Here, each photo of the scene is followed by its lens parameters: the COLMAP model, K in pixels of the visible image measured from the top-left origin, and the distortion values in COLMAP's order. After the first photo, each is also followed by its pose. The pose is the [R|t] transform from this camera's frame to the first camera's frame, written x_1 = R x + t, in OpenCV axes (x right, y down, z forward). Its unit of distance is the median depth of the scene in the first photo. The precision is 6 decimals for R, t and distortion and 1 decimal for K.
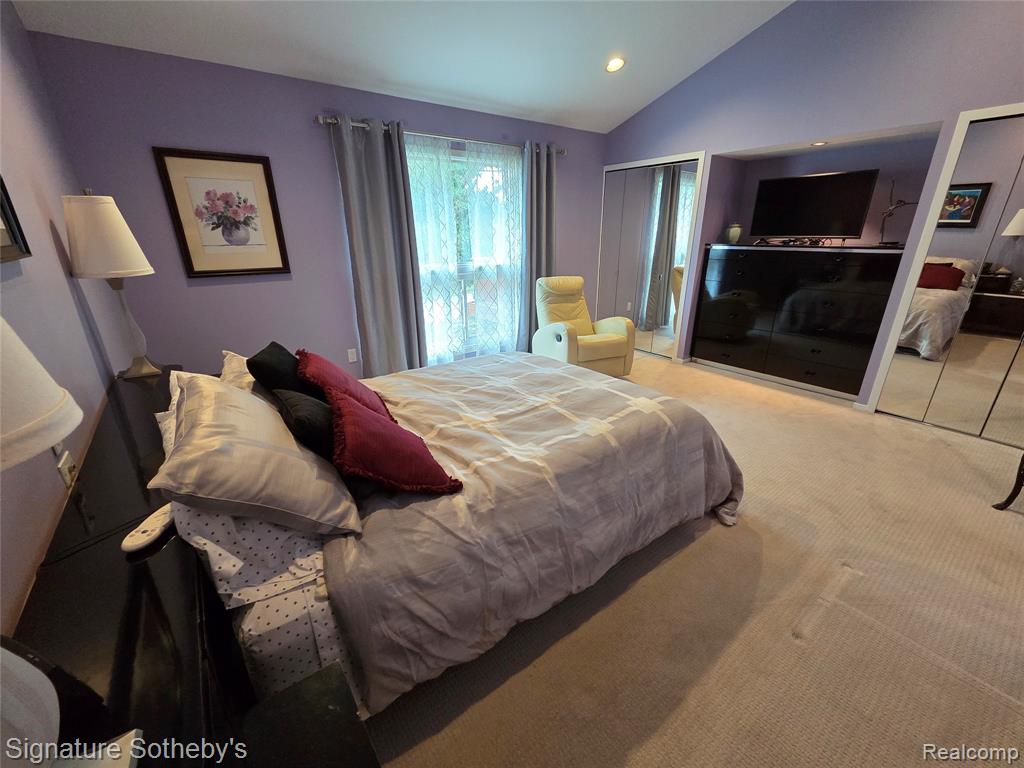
lens RADIAL K [[416.2, 0, 513.0], [0, 416.2, 383.9], [0, 0, 1]] dist [0.000618, -0.000515]
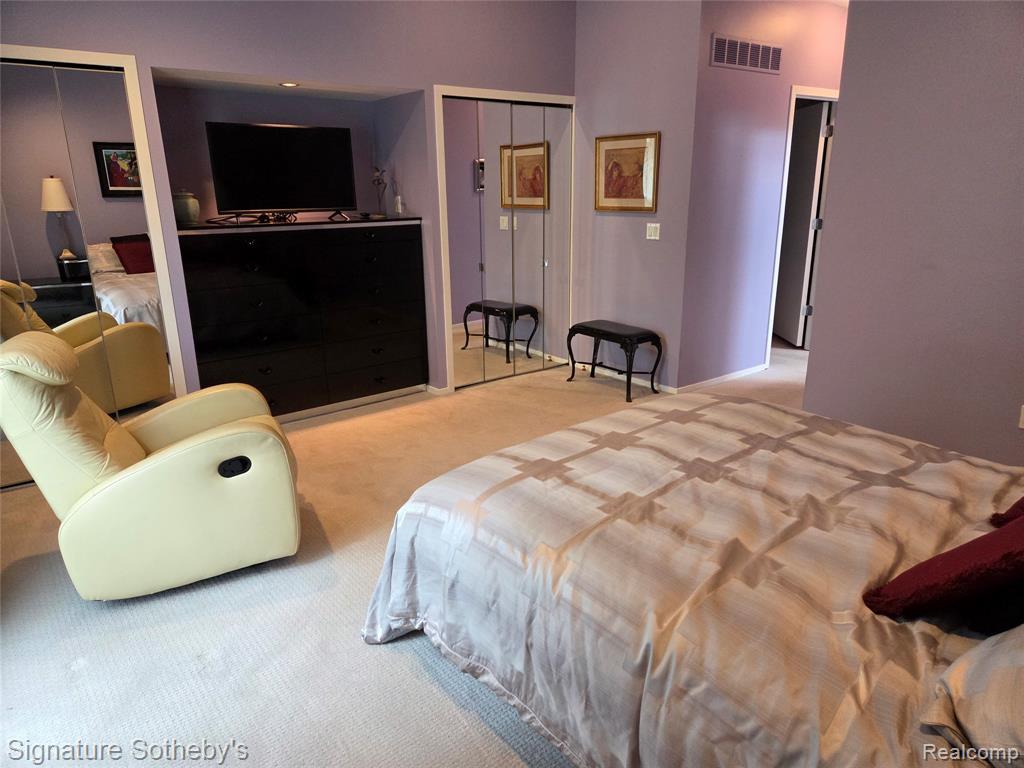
lens RADIAL K [[699.7, 0, 511.1], [0, 699.7, 385.1], [0, 0, 1]] dist [0.074858, -0.028130]
pose [[-0.013911, -0.269981, 0.962765, -0.639403], [0.363006, 0.895802, 0.256448, -0.302640], [-0.931683, 0.353057, 0.085543, 0.760927]]
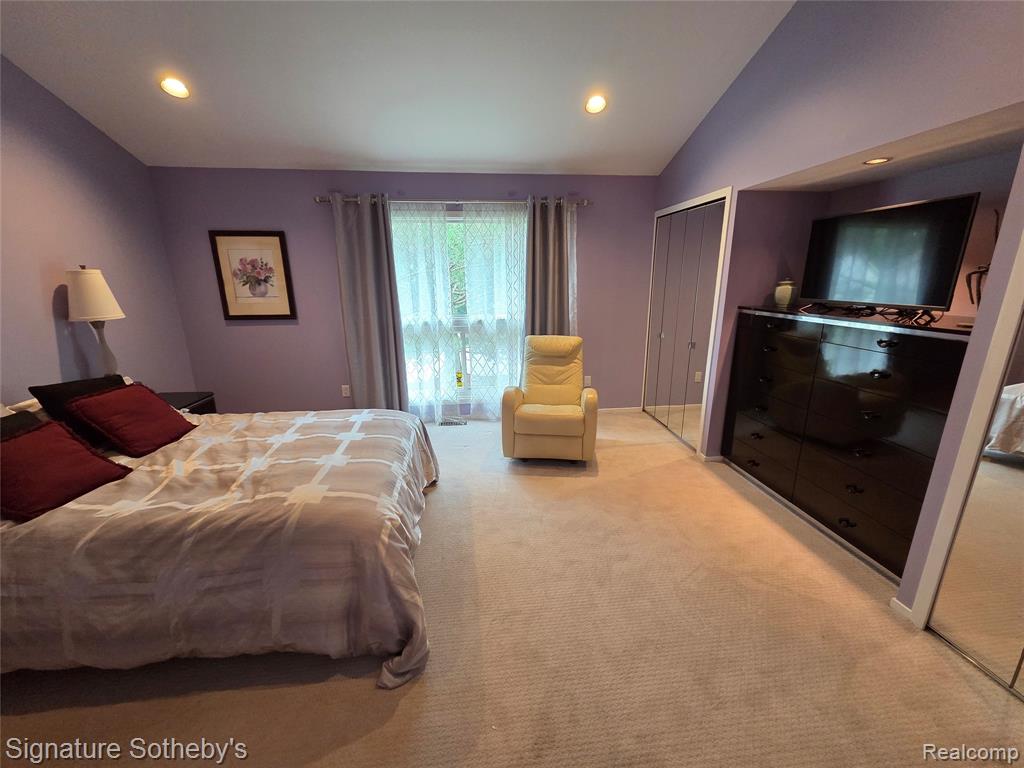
lens RADIAL K [[416.2, 0, 512.0], [0, 416.2, 385.8], [0, 0, 1]] dist [0.000618, -0.000515]
pose [[0.862788, 0.130138, -0.488529, 0.643431], [-0.174019, 0.983700, -0.045289, -0.125502], [0.474672, 0.124088, 0.871371, 0.246320]]
